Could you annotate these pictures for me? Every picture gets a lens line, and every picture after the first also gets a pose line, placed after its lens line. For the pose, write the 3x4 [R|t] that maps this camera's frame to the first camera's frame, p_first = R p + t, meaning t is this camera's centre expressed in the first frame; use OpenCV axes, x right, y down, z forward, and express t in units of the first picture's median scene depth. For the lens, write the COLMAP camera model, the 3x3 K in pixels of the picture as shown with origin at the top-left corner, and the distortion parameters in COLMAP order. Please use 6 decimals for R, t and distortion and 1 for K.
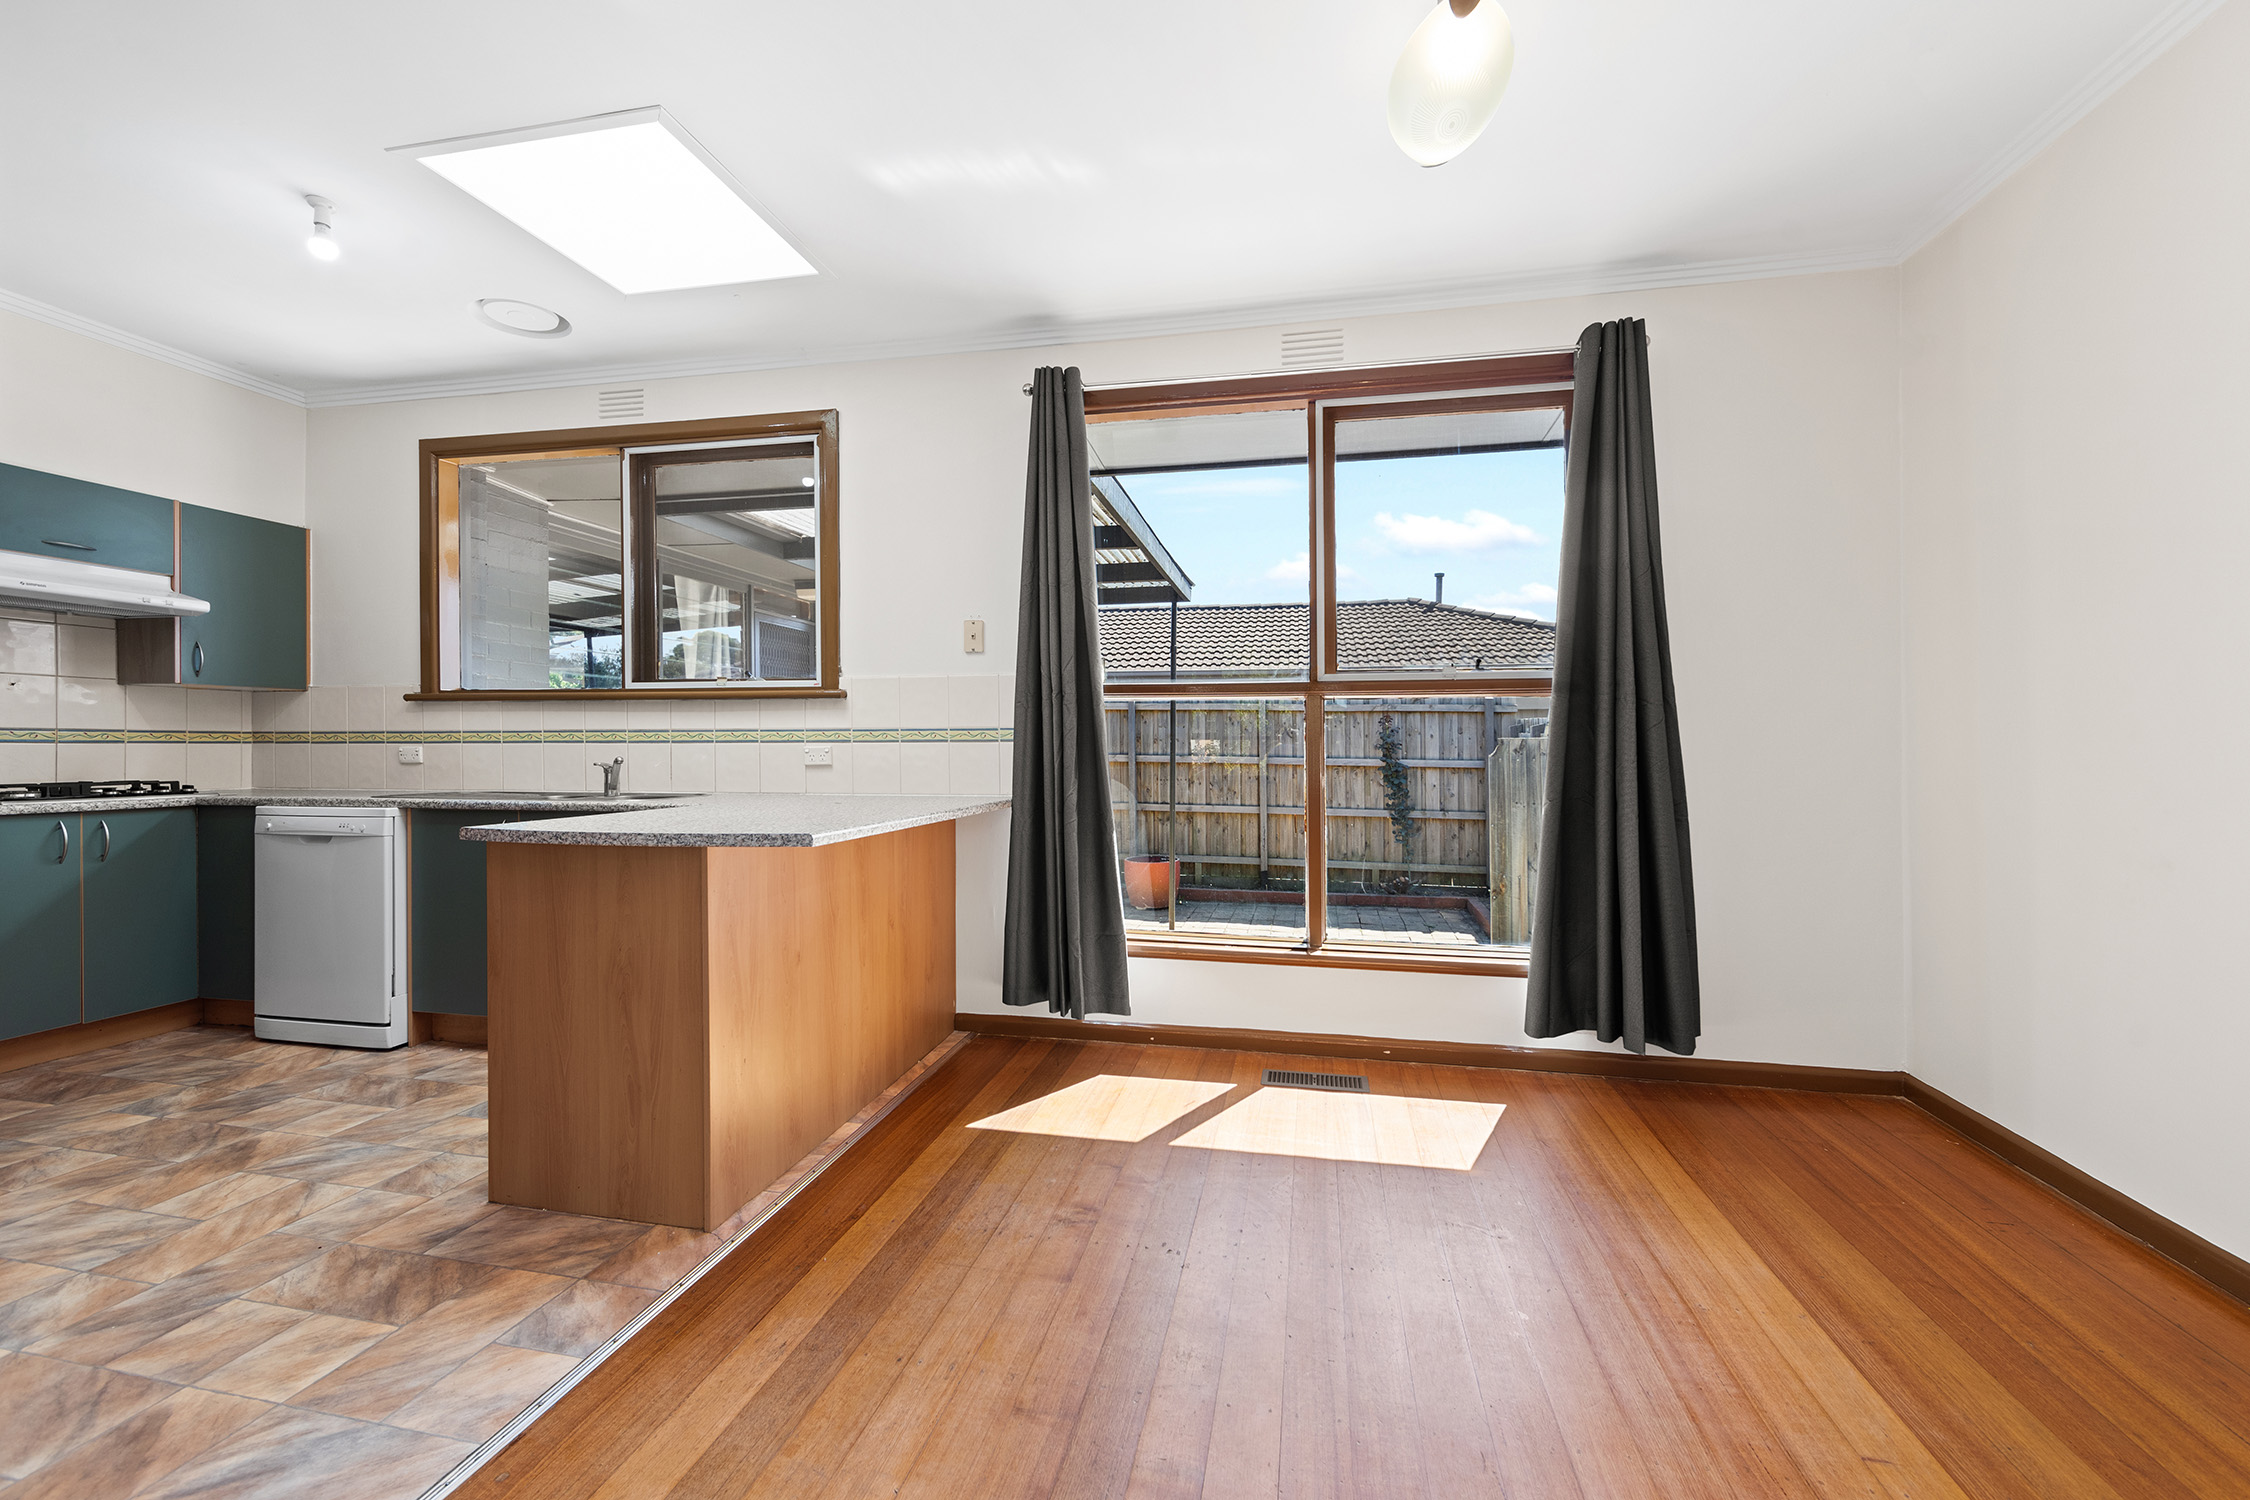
lens RADIAL K [[905.2, 0, 1105.7], [0, 905.2, 739.1], [0, 0, 1]] dist [-0.000762, 0.000683]
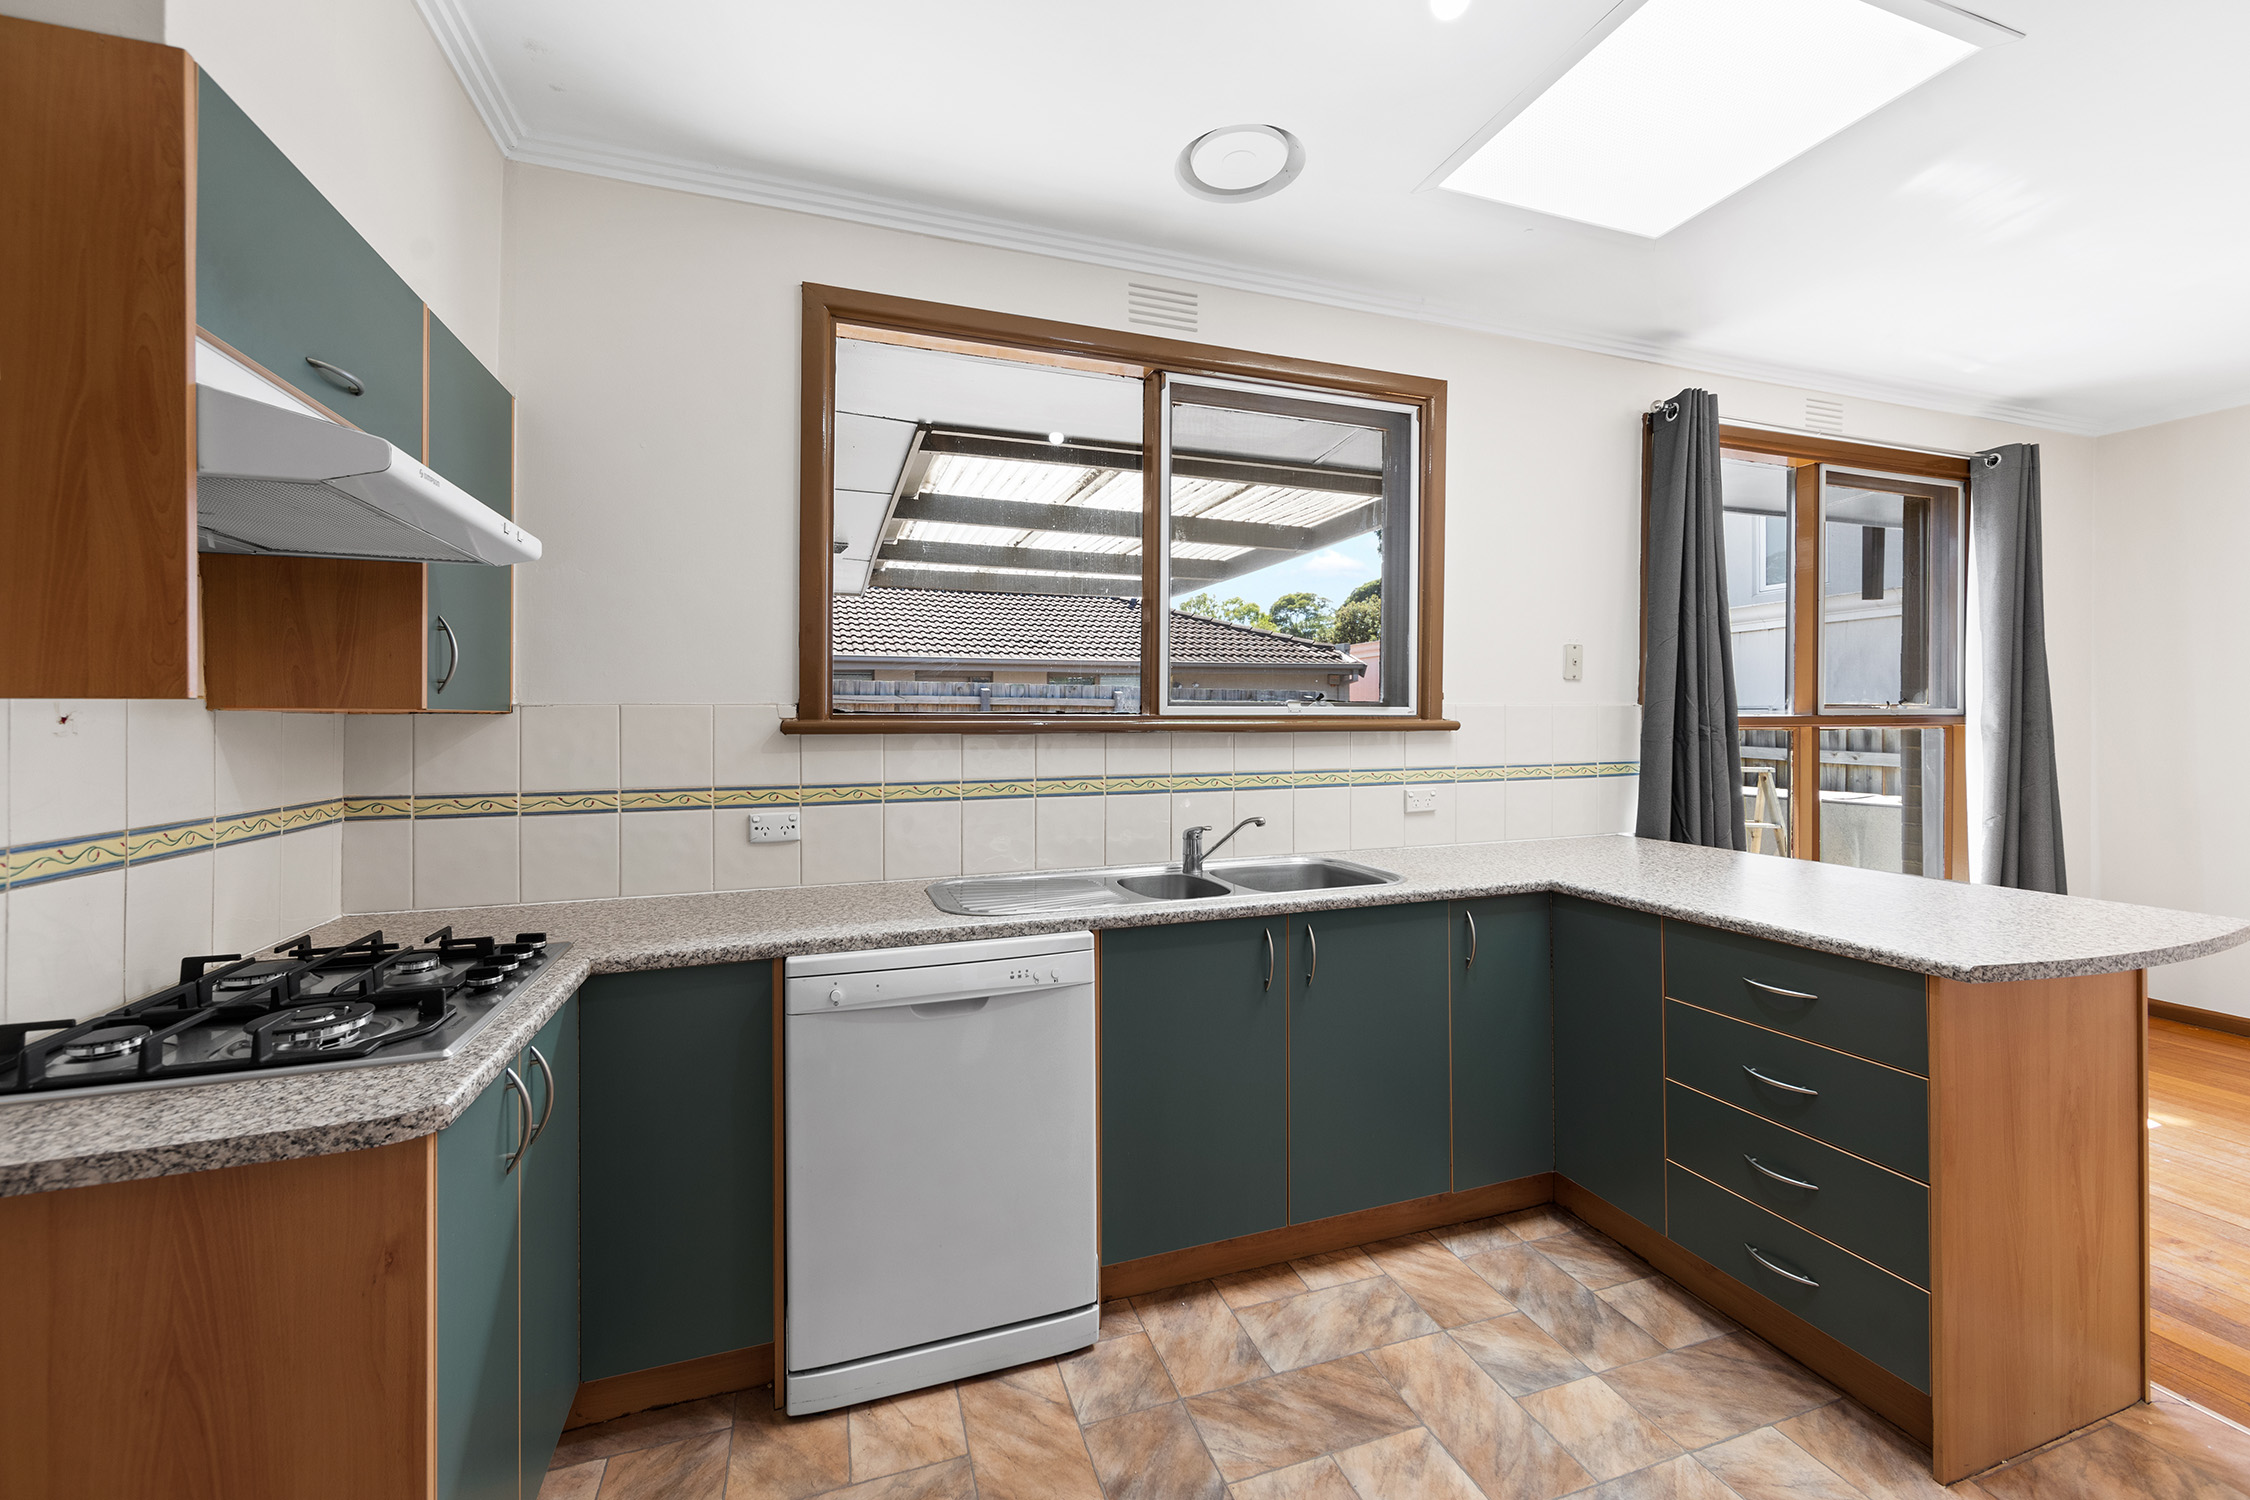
lens RADIAL K [[905.2, 0, 1122.2], [0, 905.2, 718.0], [0, 0, 1]] dist [-0.000762, 0.000683]
pose [[0.856166, -0.002597, 0.516695, -0.998257], [0.002576, 0.999996, 0.000756, -0.058798], [-0.516695, 0.000684, 0.856169, 0.451510]]
